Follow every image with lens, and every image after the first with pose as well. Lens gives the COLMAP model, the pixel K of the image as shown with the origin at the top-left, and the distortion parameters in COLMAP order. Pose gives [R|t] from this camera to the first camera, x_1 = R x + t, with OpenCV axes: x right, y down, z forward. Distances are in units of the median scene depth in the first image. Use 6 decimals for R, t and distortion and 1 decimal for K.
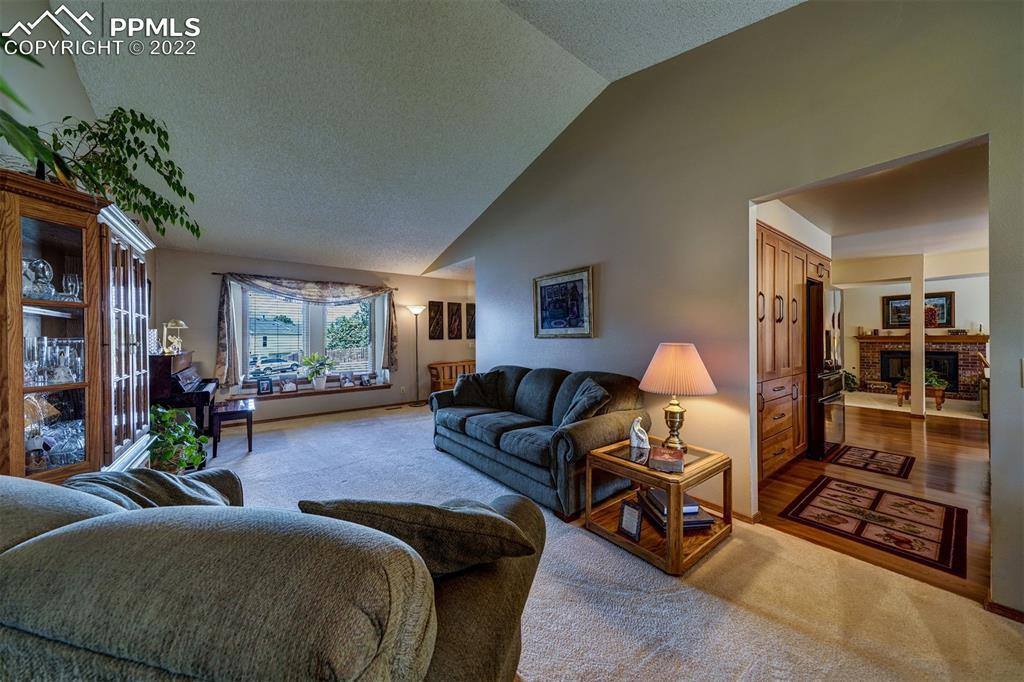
lens RADIAL K [[348.2, 0, 509.8], [0, 348.2, 339.5], [0, 0, 1]] dist [0.000517, 0.000013]
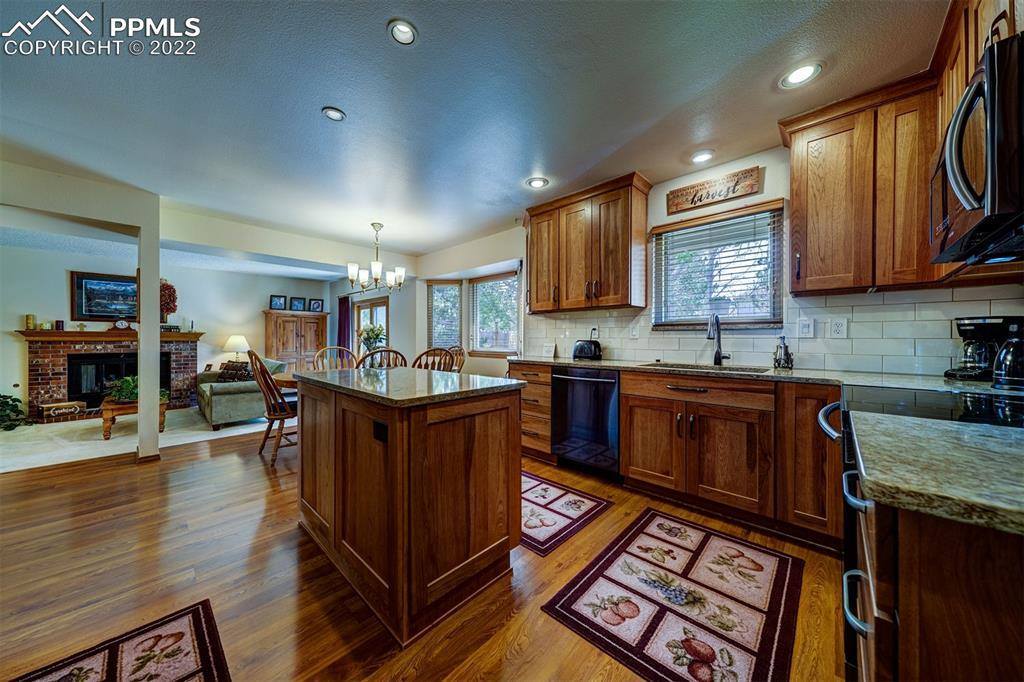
lens RADIAL K [[348.2, 0, 509.8], [0, 348.2, 339.5], [0, 0, 1]] dist [0.000517, 0.000013]
pose [[-0.181829, 0.006626, 0.983308, 0.286180], [0.003062, 0.999976, -0.006172, 0.011806], [-0.983325, 0.001889, -0.181845, 0.317881]]
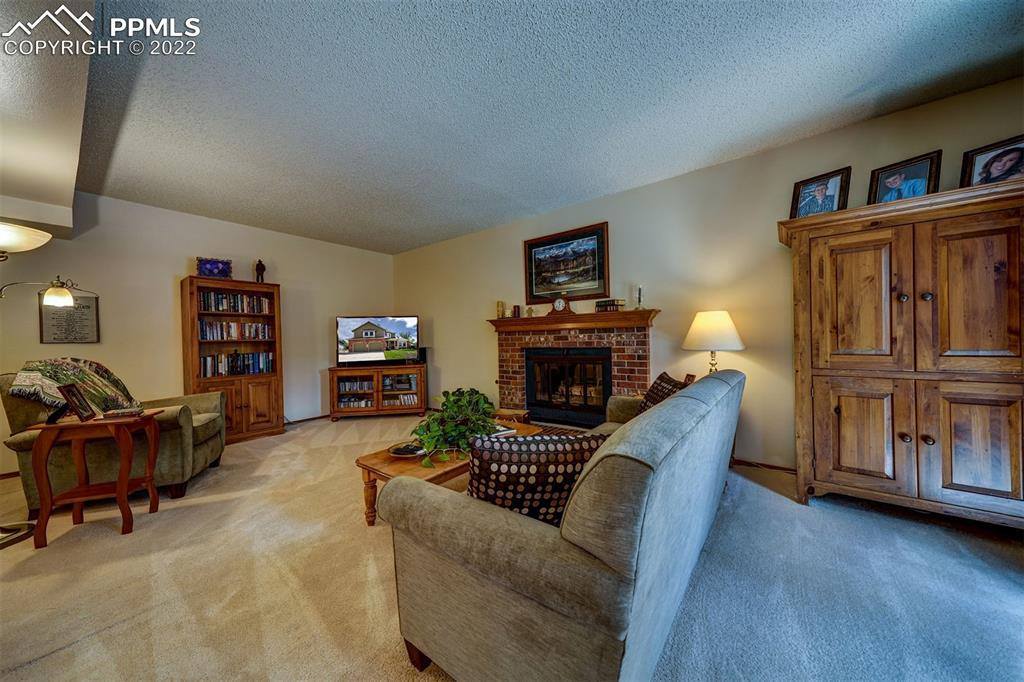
lens RADIAL K [[348.2, 0, 509.8], [0, 348.2, 339.5], [0, 0, 1]] dist [0.000517, 0.000013]
pose [[0.960384, -0.013121, 0.278372, 0.923234], [0.013678, 0.999906, -0.000059, 0.020355], [-0.278345, 0.003864, 0.960473, 0.529968]]
